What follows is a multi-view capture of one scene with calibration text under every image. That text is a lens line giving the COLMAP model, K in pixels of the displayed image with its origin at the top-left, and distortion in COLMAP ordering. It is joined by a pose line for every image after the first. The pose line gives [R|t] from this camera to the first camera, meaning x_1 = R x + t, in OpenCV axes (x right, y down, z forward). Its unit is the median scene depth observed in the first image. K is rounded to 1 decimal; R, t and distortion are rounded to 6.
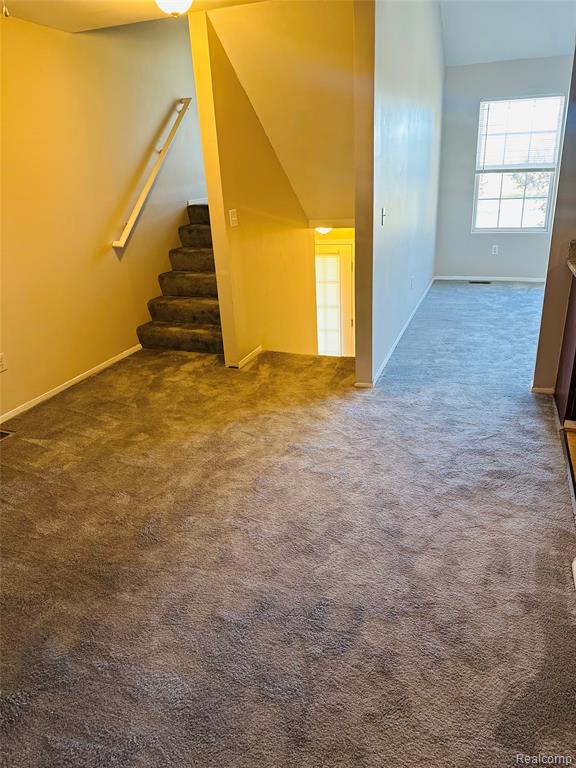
lens RADIAL K [[531.9, 0, 288.2], [0, 531.9, 383.0], [0, 0, 1]] dist [0.033461, -0.042862]
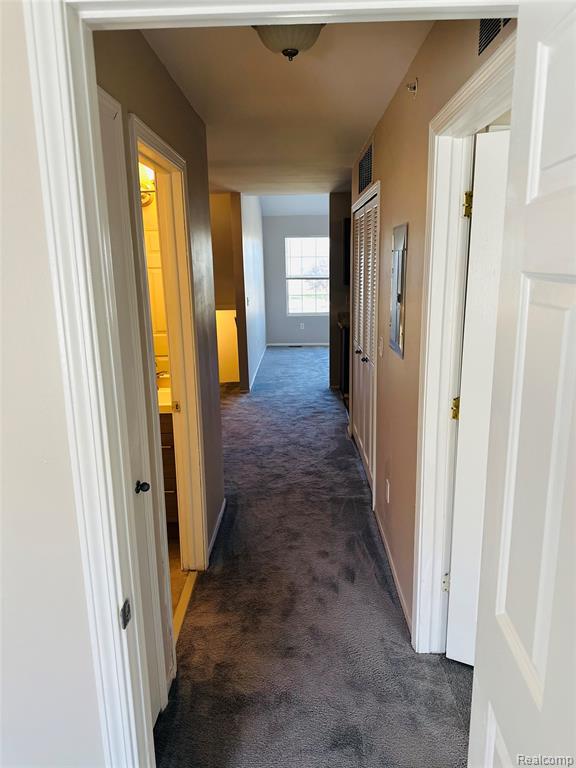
lens RADIAL K [[531.9, 0, 289.2], [0, 531.9, 385.5], [0, 0, 1]] dist [0.033461, -0.042862]
pose [[0.941576, -0.043967, 0.333918, -0.458536], [0.099501, 0.983502, -0.151071, 0.391088], [-0.321767, 0.175470, 0.930417, -1.055380]]
